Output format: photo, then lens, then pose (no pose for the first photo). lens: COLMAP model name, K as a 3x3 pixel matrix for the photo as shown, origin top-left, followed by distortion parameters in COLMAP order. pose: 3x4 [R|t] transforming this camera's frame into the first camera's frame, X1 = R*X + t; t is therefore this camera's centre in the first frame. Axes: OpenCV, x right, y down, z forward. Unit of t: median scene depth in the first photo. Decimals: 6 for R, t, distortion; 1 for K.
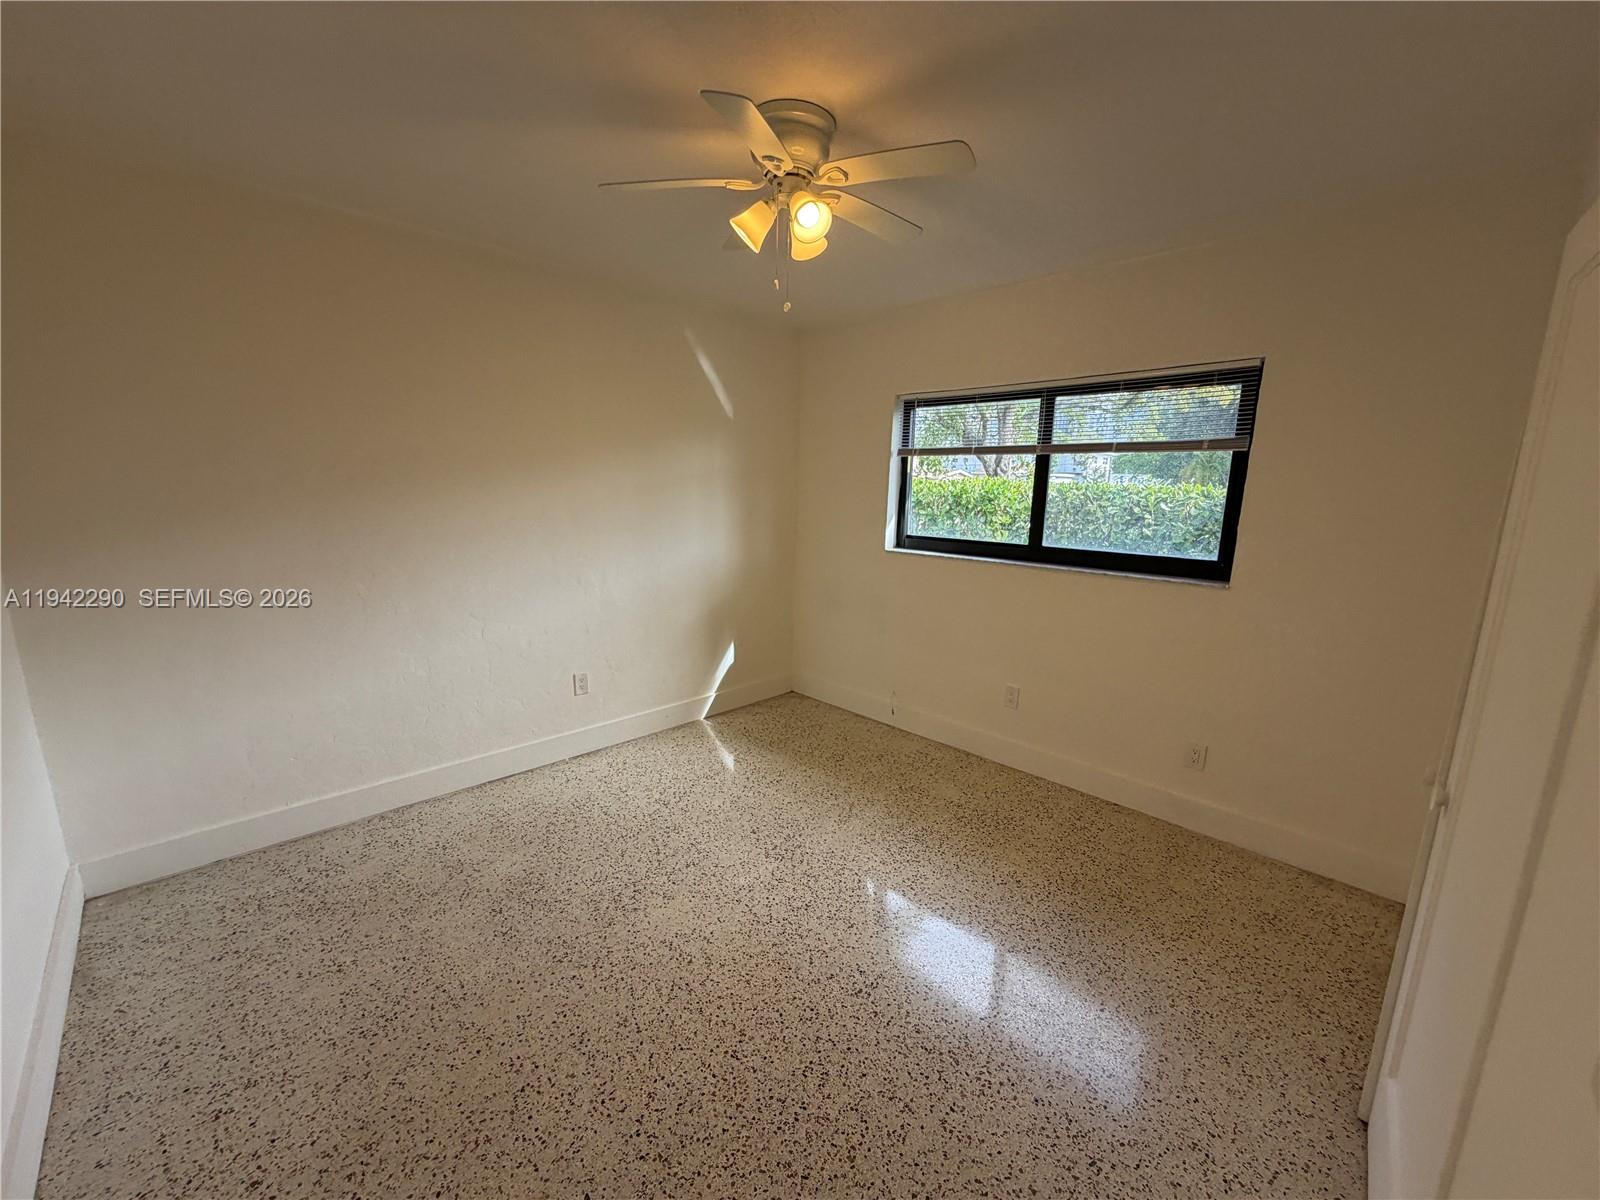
lens RADIAL K [[636.5, 0, 794.8], [0, 636.5, 606.9], [0, 0, 1]] dist [0.000837, -0.000280]
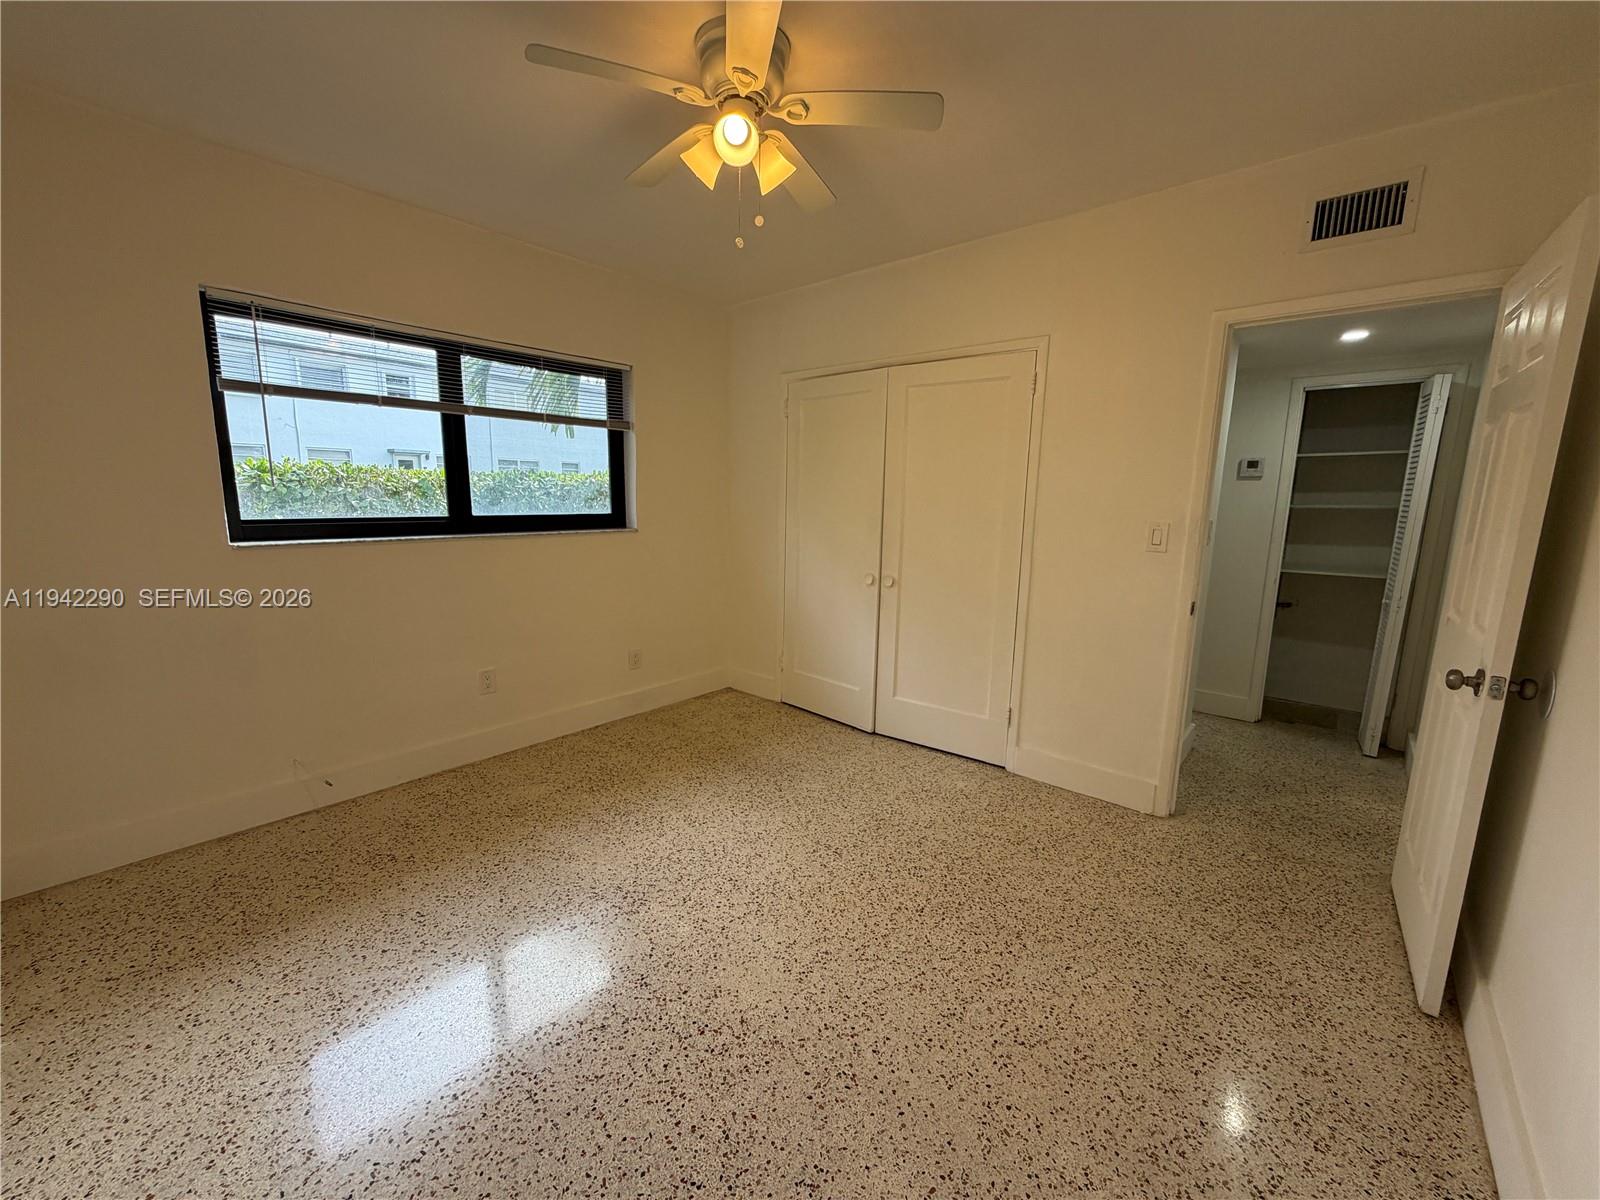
lens RADIAL K [[636.5, 0, 794.8], [0, 636.5, 606.9], [0, 0, 1]] dist [0.000837, -0.000280]
pose [[-0.084126, -0.193870, 0.977414, -0.715463], [0.175563, 0.962663, 0.206054, -0.092002], [-0.980867, 0.188932, -0.046949, 0.735217]]
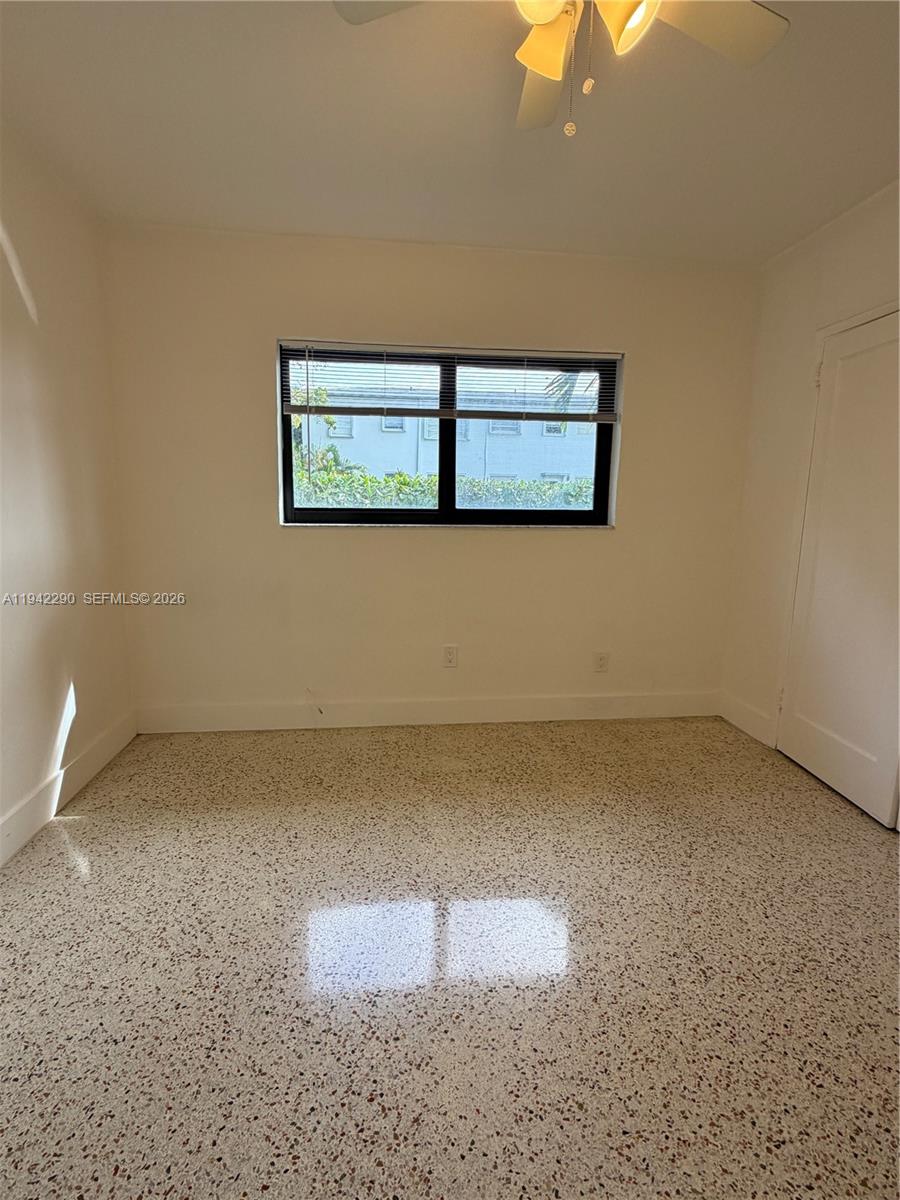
lens RADIAL K [[578.5, 0, 448.4], [0, 578.5, 600.9], [0, 0, 1]] dist [-0.000978, 0.000394]
pose [[0.612629, -0.141893, 0.777530, -0.468209], [0.152518, 0.986487, 0.059855, -0.004746], [-0.775516, 0.081918, 0.625991, 0.512807]]
